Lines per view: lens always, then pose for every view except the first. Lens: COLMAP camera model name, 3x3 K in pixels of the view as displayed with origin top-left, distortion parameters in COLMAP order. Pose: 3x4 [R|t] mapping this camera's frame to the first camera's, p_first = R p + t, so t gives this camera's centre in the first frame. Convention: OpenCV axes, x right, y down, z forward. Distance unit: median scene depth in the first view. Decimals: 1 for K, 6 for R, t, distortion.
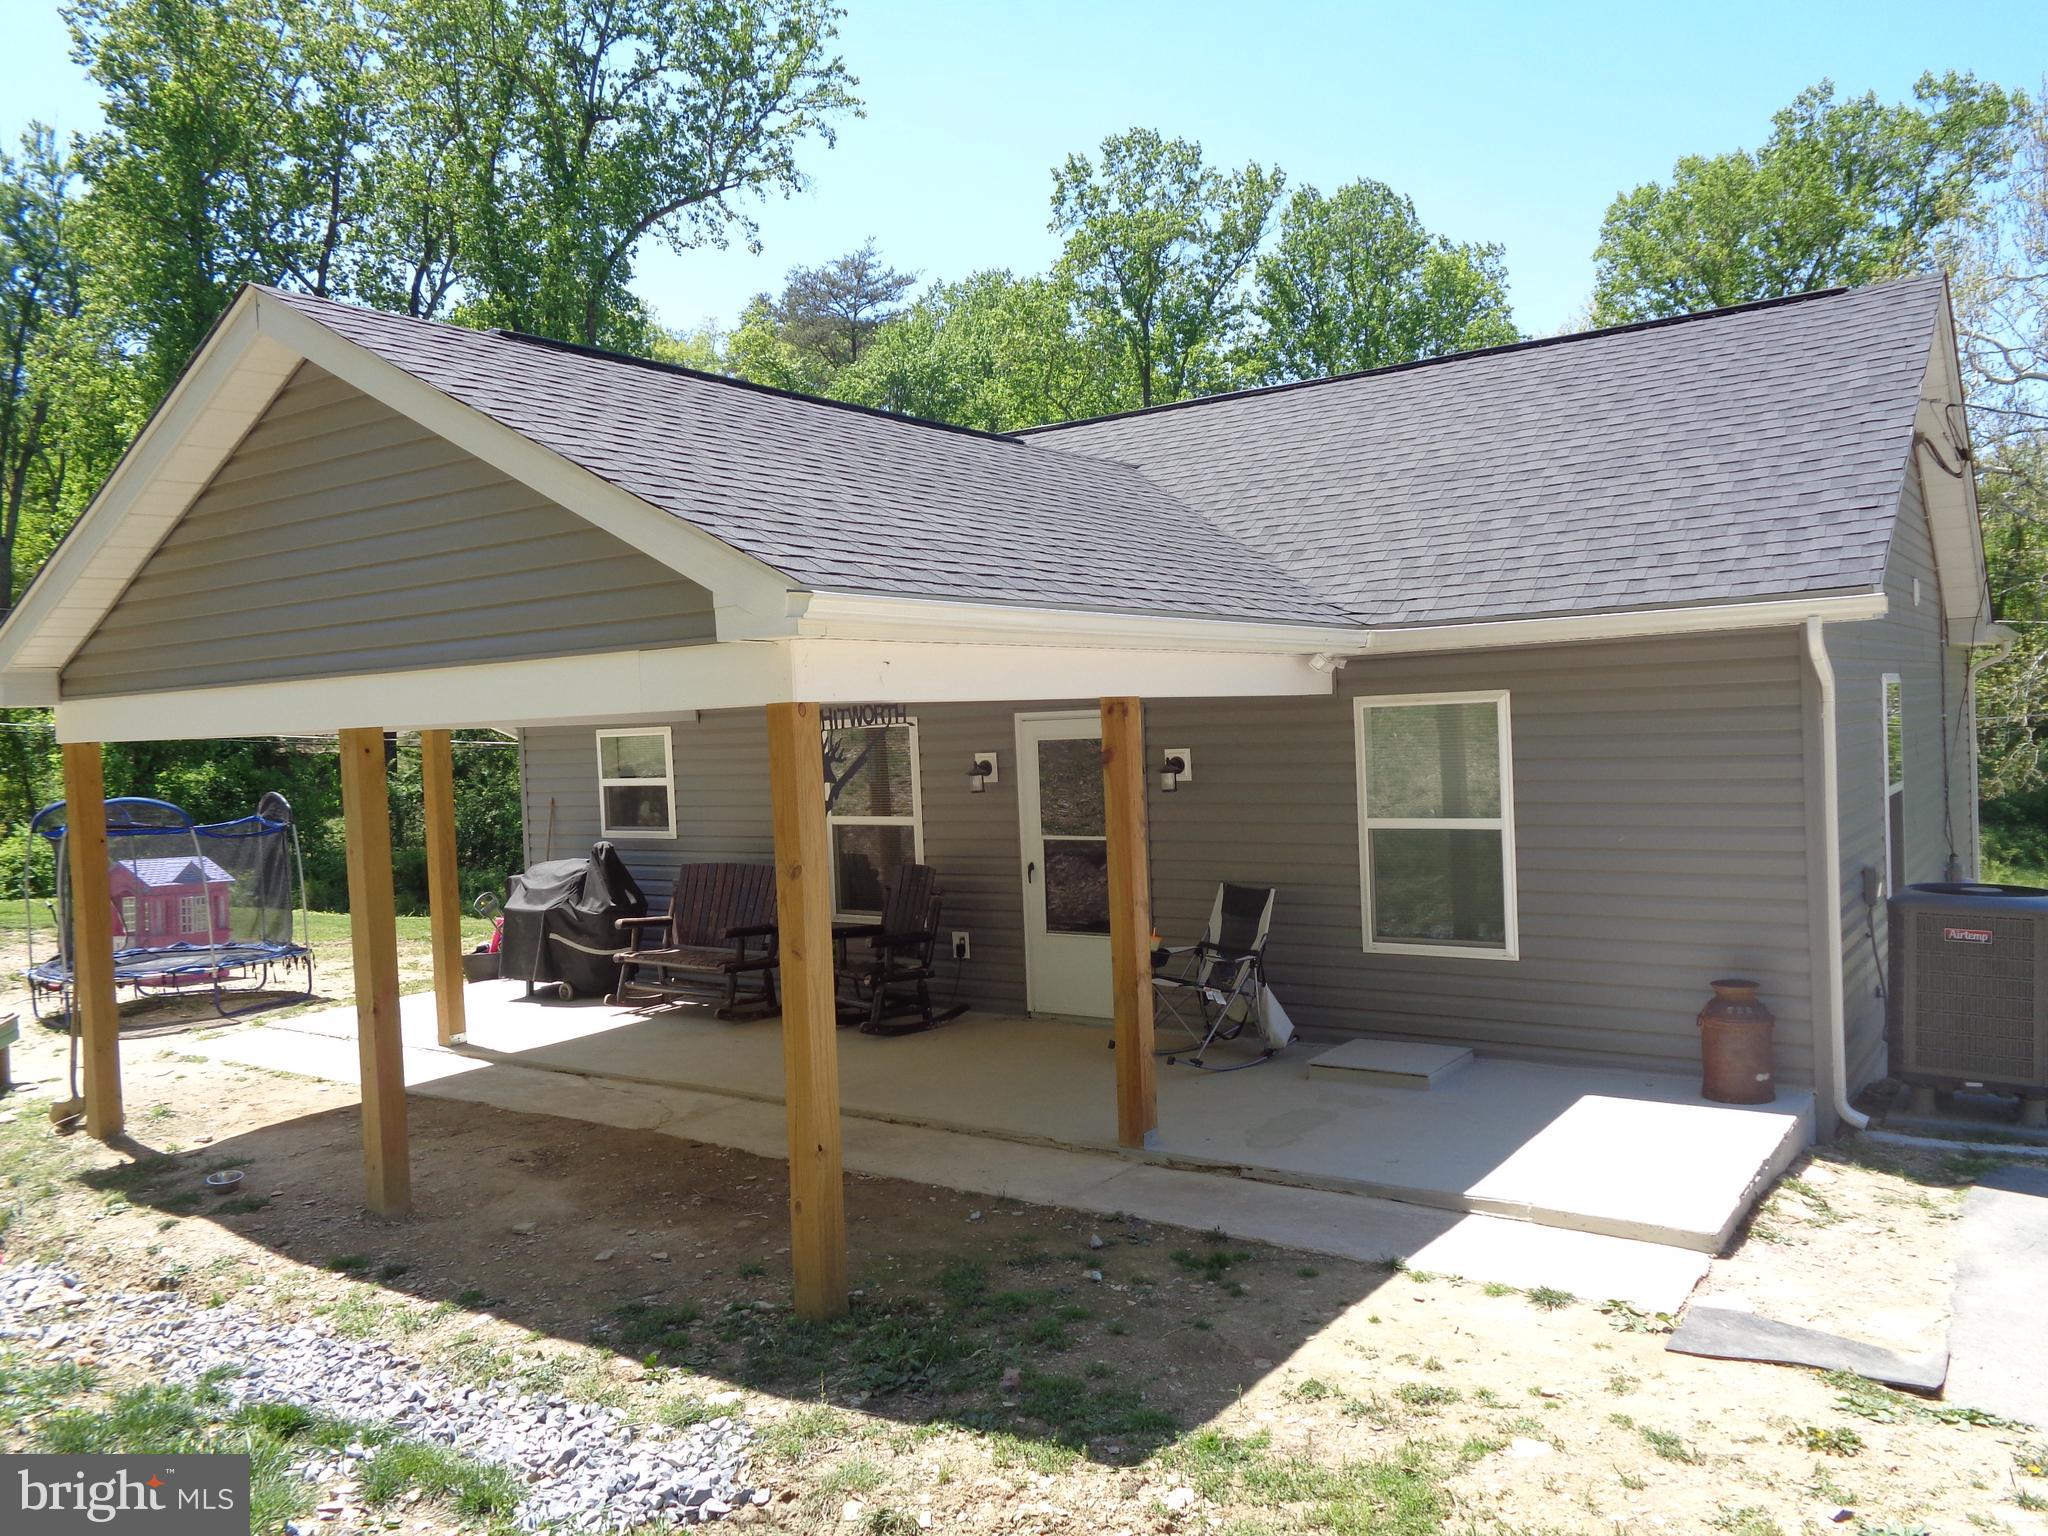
lens RADIAL K [[1551.5, 0, 1027.8], [0, 1551.5, 769.2], [0, 0, 1]] dist [0.012327, 0.008939]
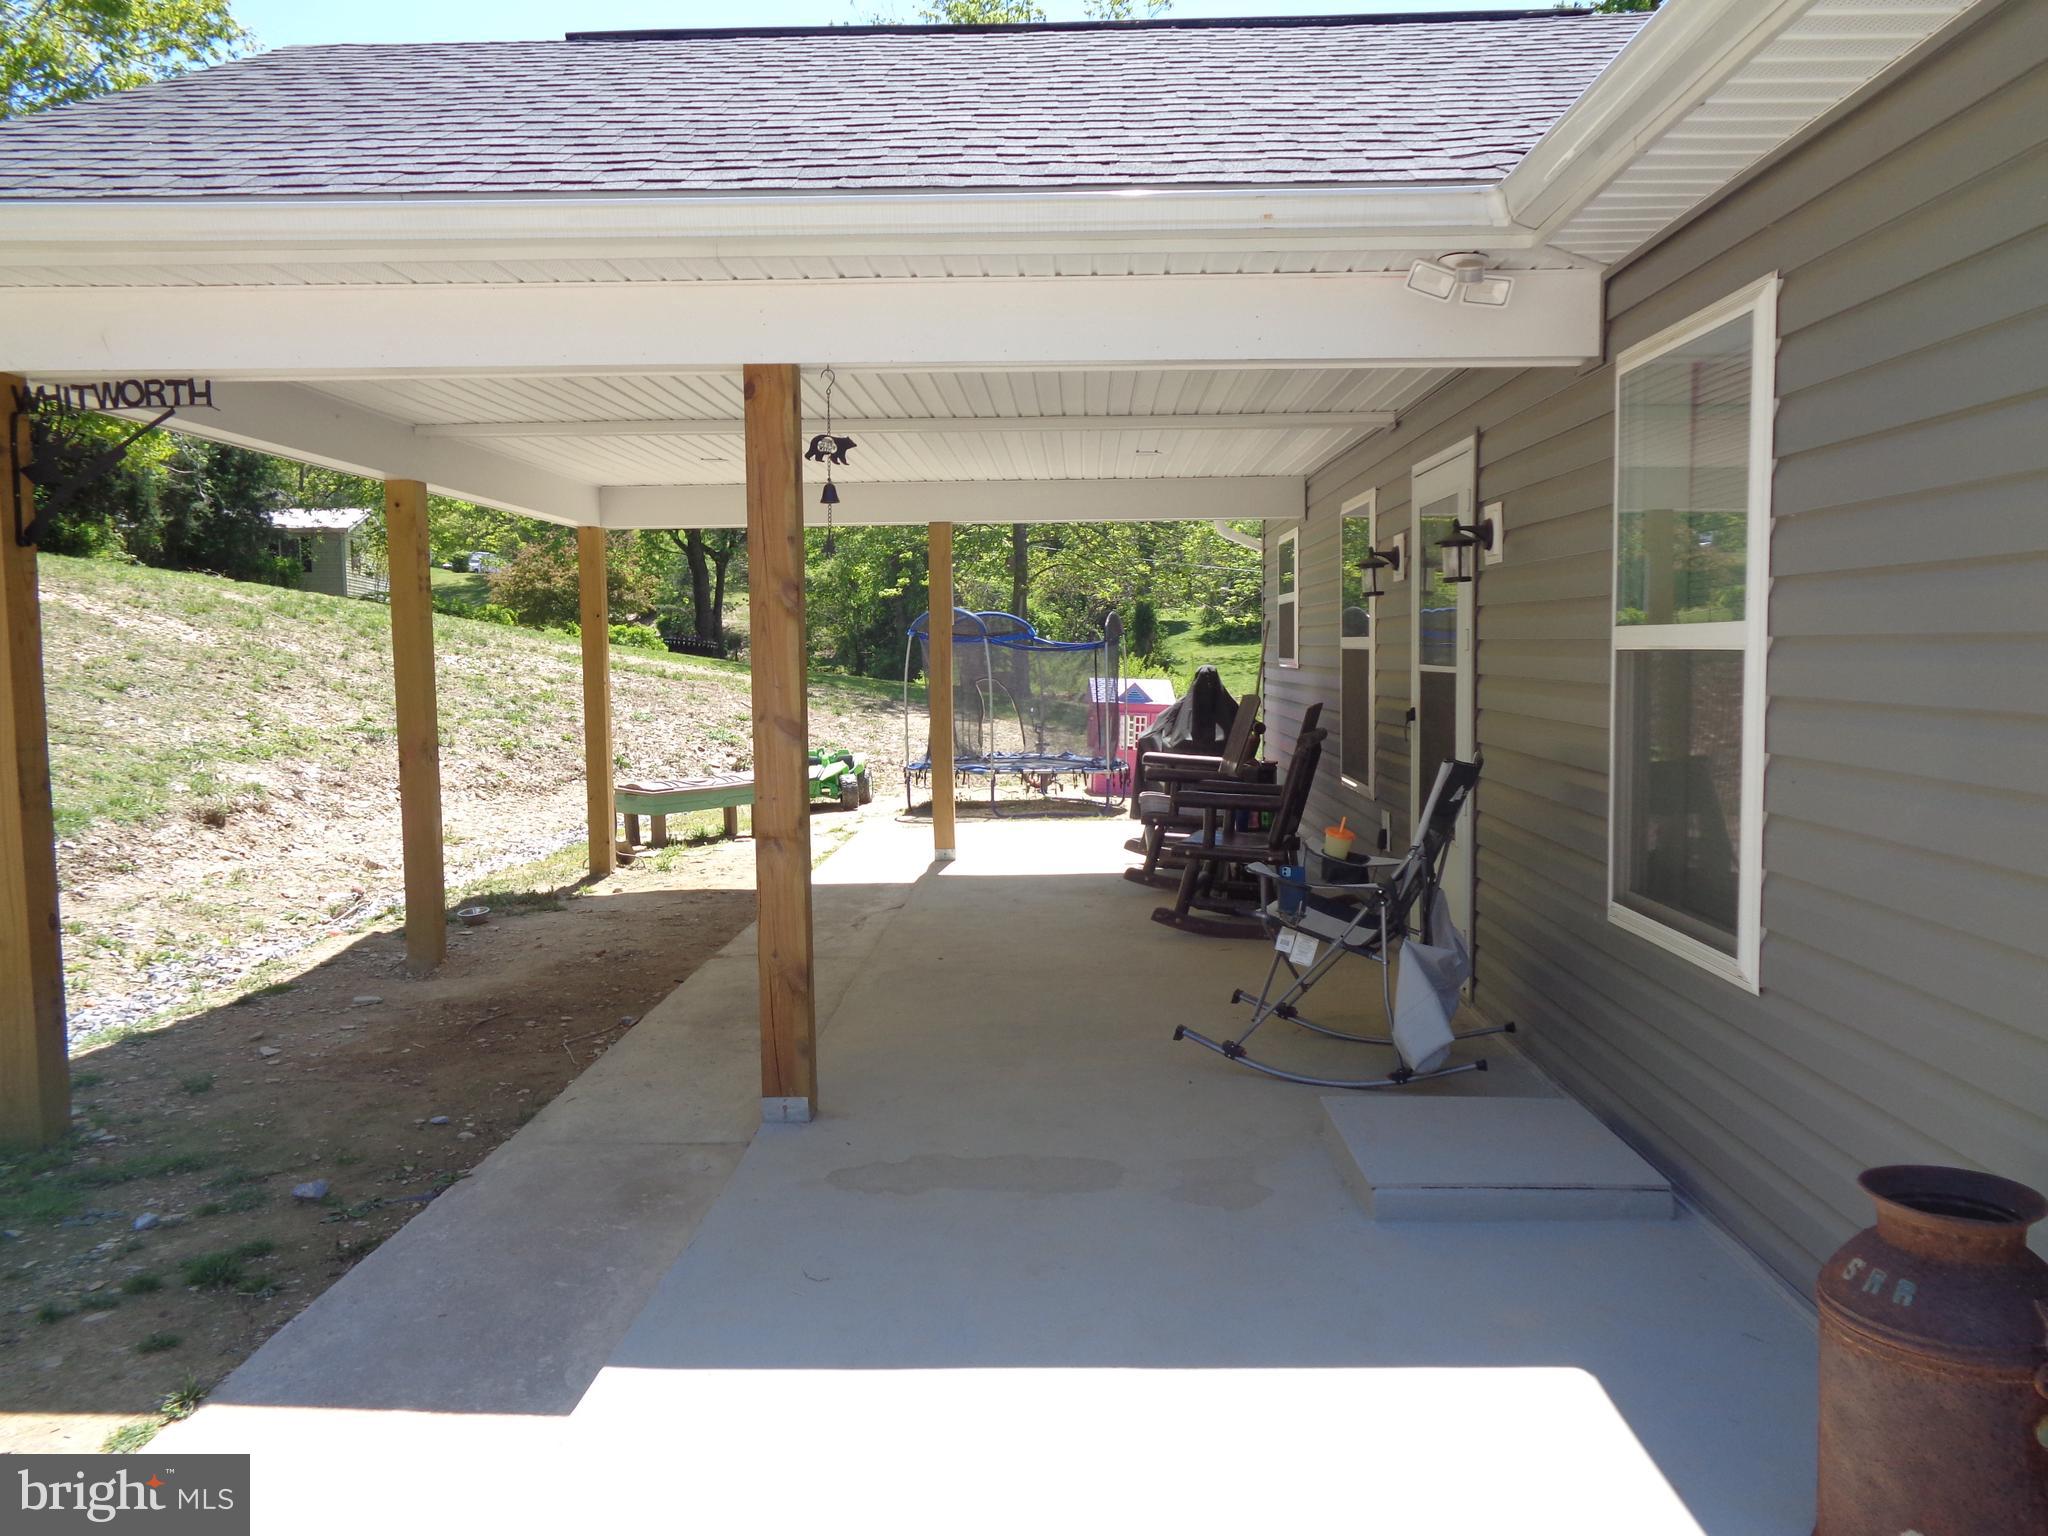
lens RADIAL K [[1551.5, 0, 1027.8], [0, 1551.5, 769.2], [0, 0, 1]] dist [0.012327, 0.008939]
pose [[0.552456, 0.099069, -0.827633, 0.688986], [-0.037996, 0.994873, 0.093725, 0.050969], [0.832675, -0.020332, 0.553388, 0.834246]]
